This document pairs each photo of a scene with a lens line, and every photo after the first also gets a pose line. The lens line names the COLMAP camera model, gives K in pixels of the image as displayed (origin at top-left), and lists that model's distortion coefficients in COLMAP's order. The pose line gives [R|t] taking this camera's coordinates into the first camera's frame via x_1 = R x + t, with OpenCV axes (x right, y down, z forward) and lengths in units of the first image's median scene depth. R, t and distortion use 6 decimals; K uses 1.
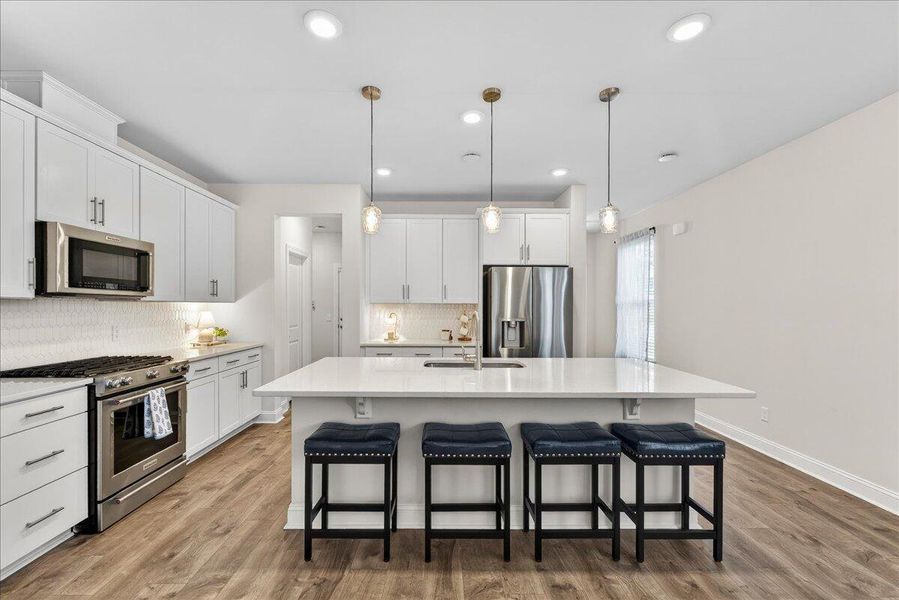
lens RADIAL K [[385.1, 0, 447.8], [0, 385.1, 304.5], [0, 0, 1]] dist [0.002140, -0.000301]
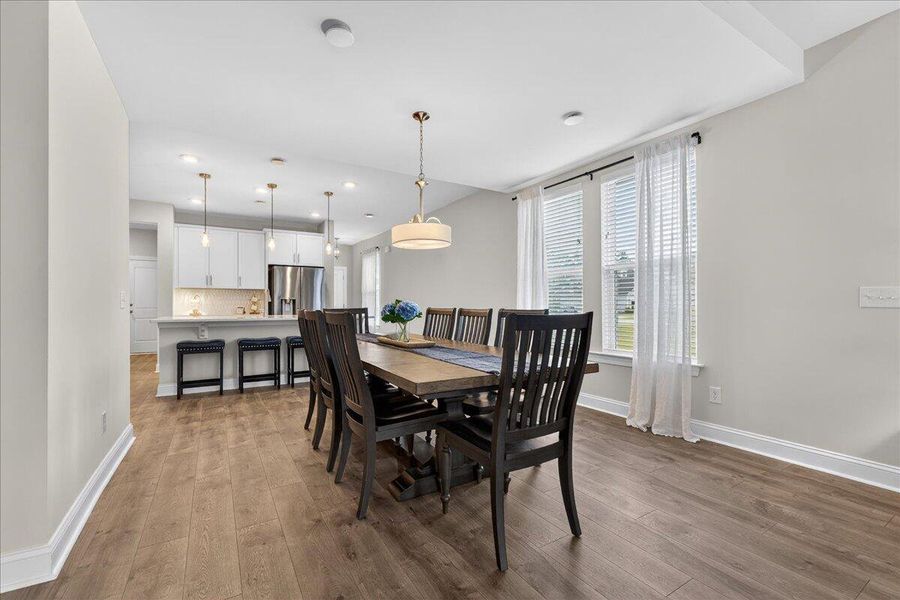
lens RADIAL K [[385.5, 0, 450.1], [0, 385.5, 301.7], [0, 0, 1]] dist [0.002140, -0.000301]
pose [[0.862861, -0.000476, 0.505441, -0.067122], [0.003171, 0.999985, -0.004471, 0.061264], [-0.505431, 0.005461, 0.862850, -0.774848]]
